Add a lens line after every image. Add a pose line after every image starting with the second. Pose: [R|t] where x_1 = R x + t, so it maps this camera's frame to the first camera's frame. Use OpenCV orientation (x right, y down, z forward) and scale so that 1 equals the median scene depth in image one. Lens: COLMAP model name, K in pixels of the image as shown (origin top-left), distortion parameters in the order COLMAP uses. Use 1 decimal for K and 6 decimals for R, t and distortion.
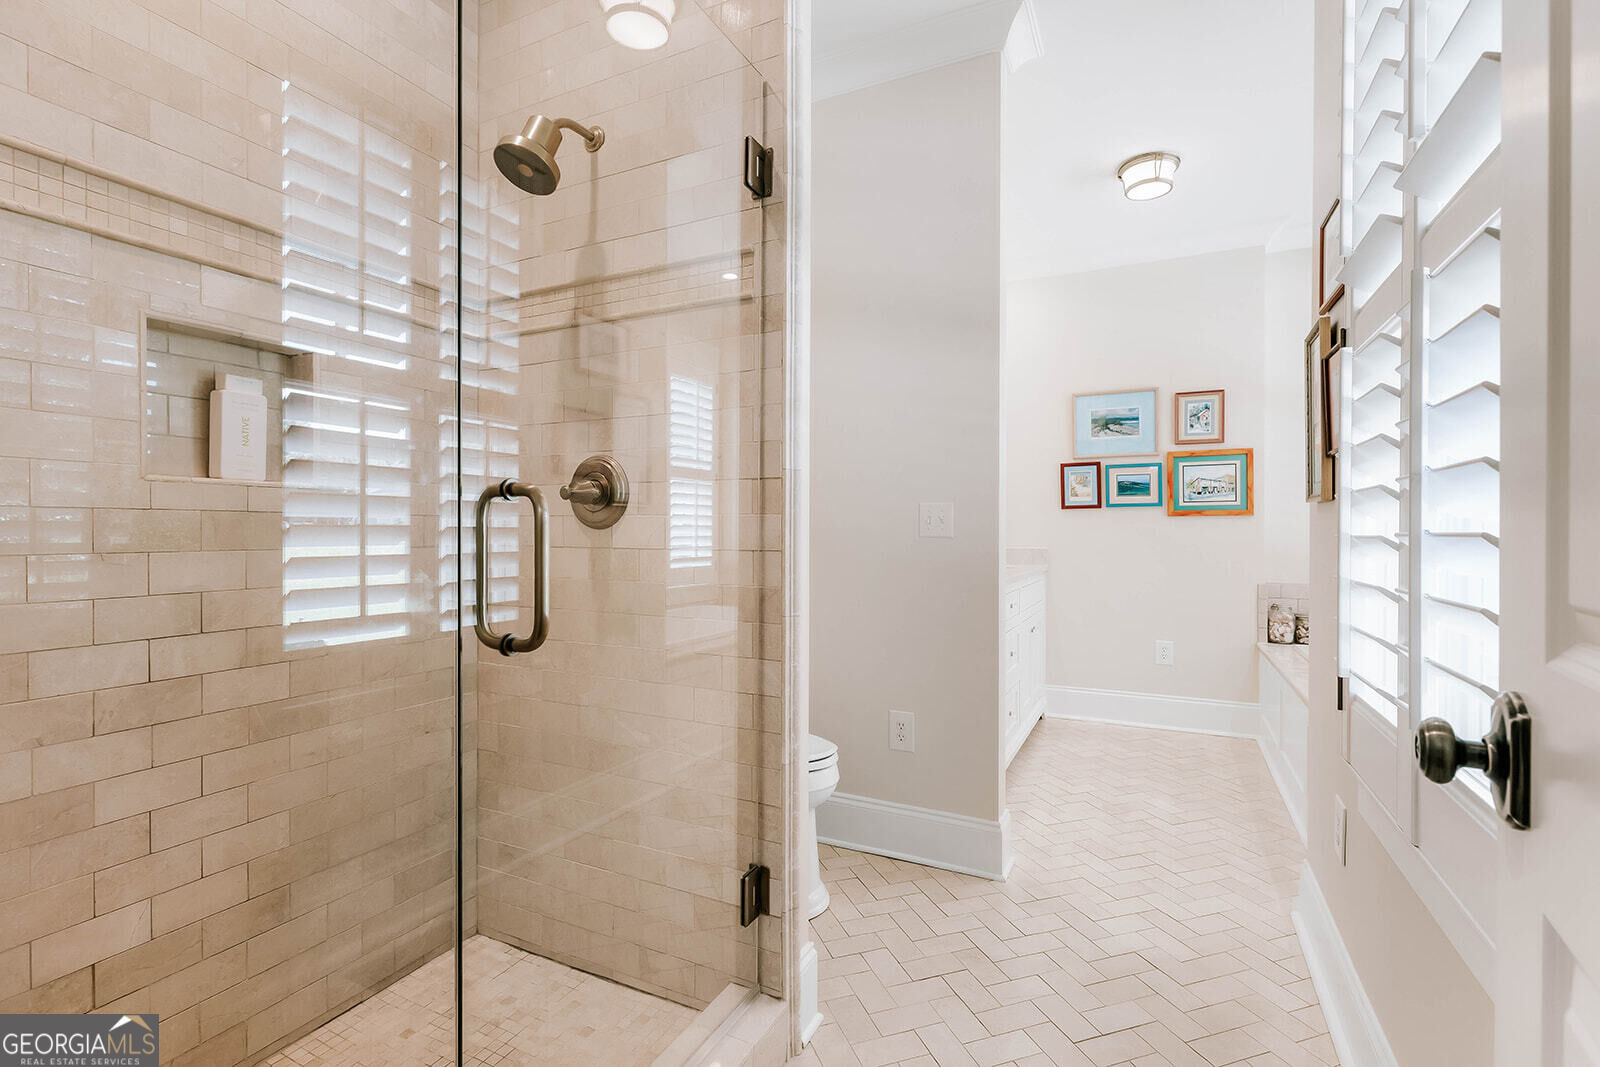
lens RADIAL K [[720.4, 0, 801.1], [0, 720.4, 532.7], [0, 0, 1]] dist [0.003507, -0.000221]
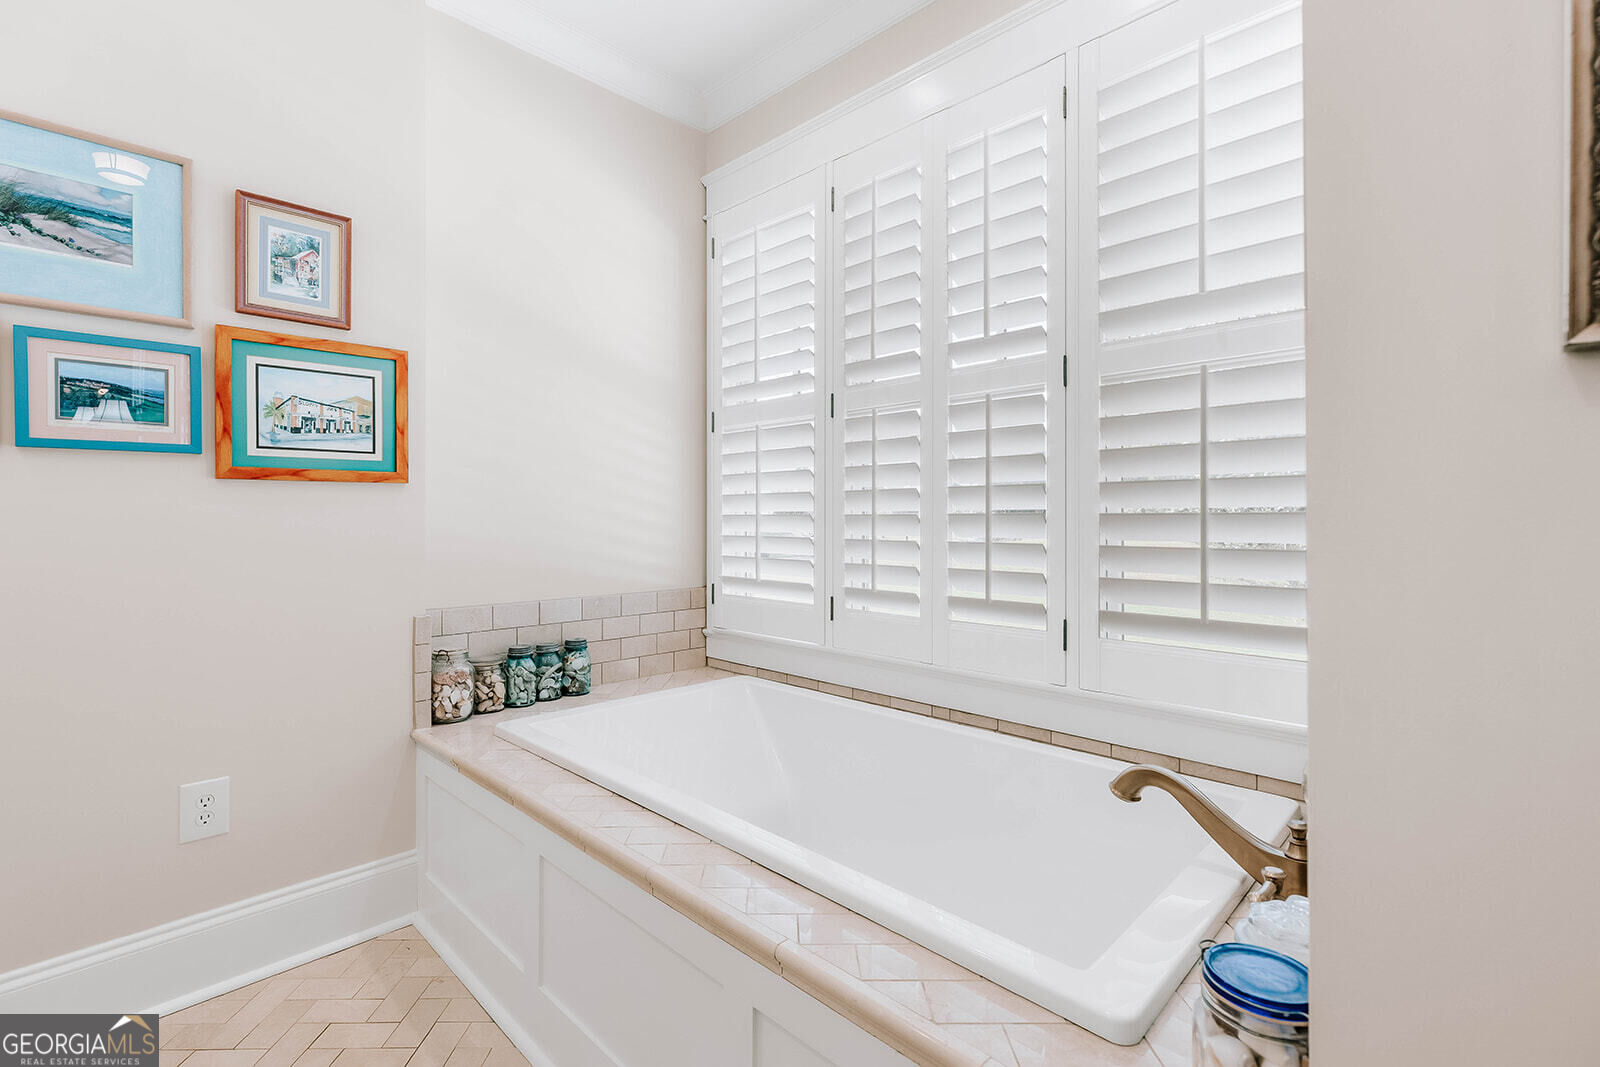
lens RADIAL K [[720.4, 0, 789.3], [0, 720.4, 509.0], [0, 0, 1]] dist [0.003507, -0.000221]
pose [[0.311122, 0.004947, 0.950357, 0.219439], [0.005551, 0.999960, -0.007022, -0.000652], [-0.950354, 0.007460, 0.311082, 0.566802]]
